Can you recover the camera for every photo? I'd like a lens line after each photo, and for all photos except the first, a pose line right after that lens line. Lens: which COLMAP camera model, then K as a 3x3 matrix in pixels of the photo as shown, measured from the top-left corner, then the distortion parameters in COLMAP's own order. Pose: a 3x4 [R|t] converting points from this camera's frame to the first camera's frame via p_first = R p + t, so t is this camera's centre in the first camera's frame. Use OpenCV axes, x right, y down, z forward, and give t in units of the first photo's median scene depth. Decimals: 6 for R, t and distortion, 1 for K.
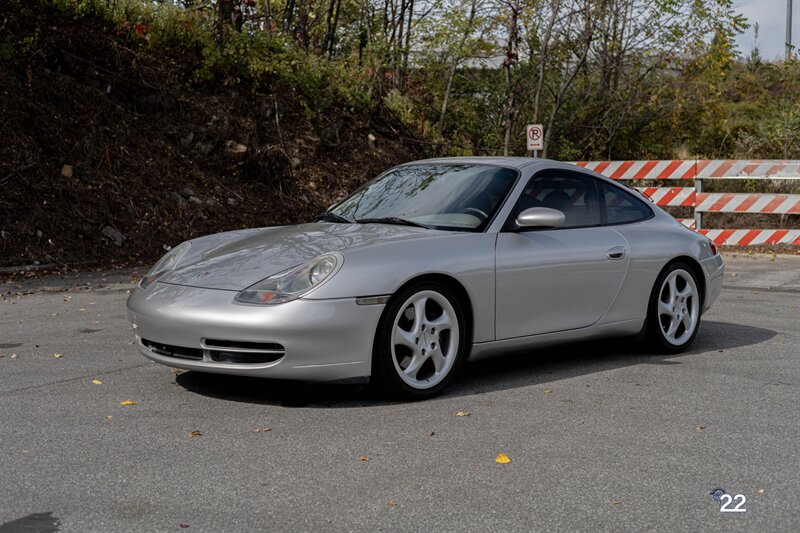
lens RADIAL K [[1133.8, 0, 403.0], [0, 1133.8, 260.0], [0, 0, 1]] dist [0.028655, 0.000000]
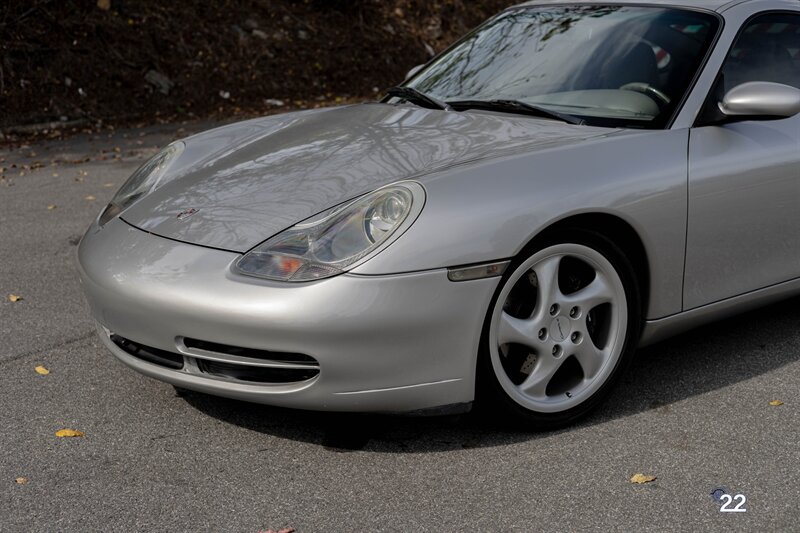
lens RADIAL K [[1133.8, 0, 401.8], [0, 1133.8, 268.2], [0, 0, 1]] dist [0.028655, 0.000000]
pose [[0.996468, 0.005181, -0.083817, -0.006360], [0.008682, 0.986390, 0.164190, -0.020466], [0.083527, -0.164338, 0.982861, 0.162755]]
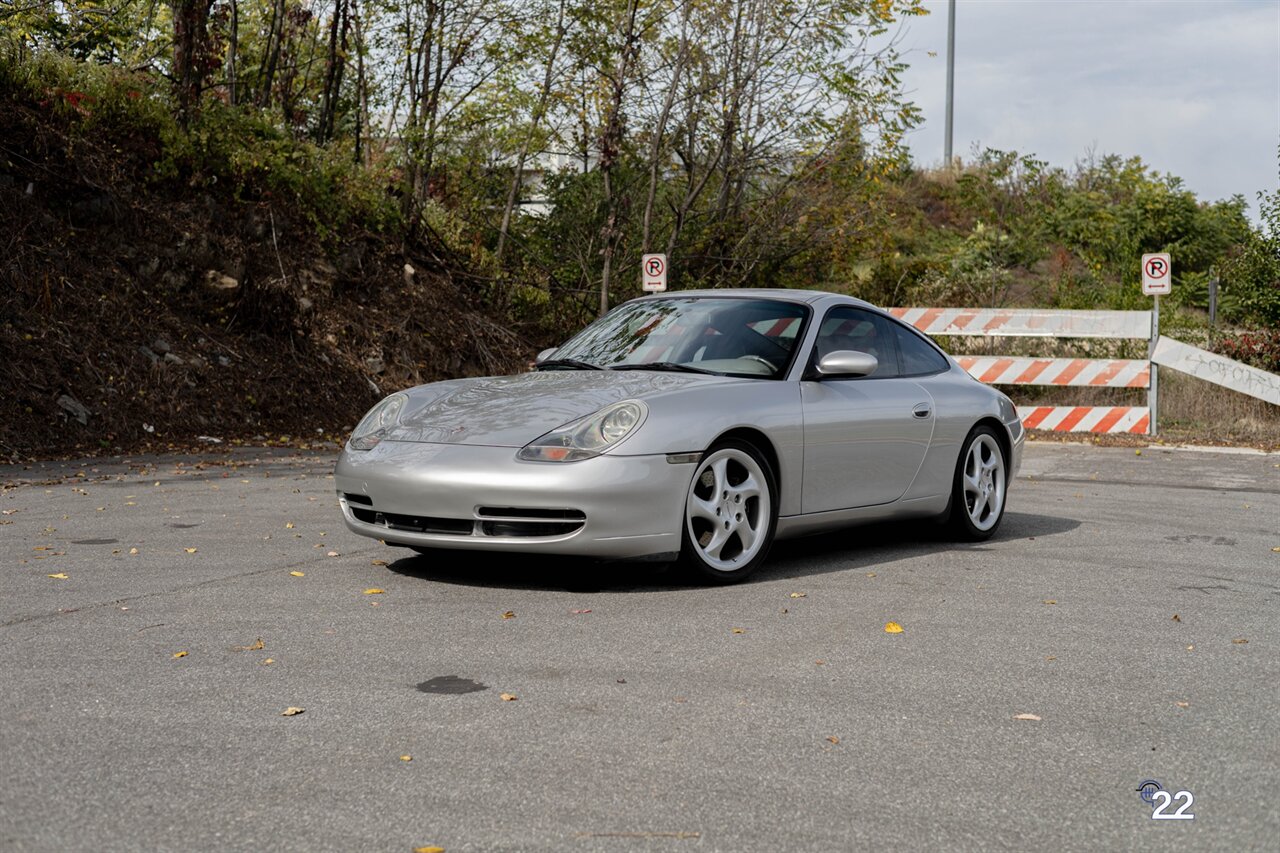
lens RADIAL K [[1814.1, 0, 648.5], [0, 1814.1, 426.5], [0, 0, 1]] dist [0.028655, 0.000000]
pose [[0.985468, -0.000361, 0.169861, -0.097952], [0.004744, 0.999666, -0.025394, 0.016459], [-0.169795, 0.025831, 0.985141, -0.099622]]
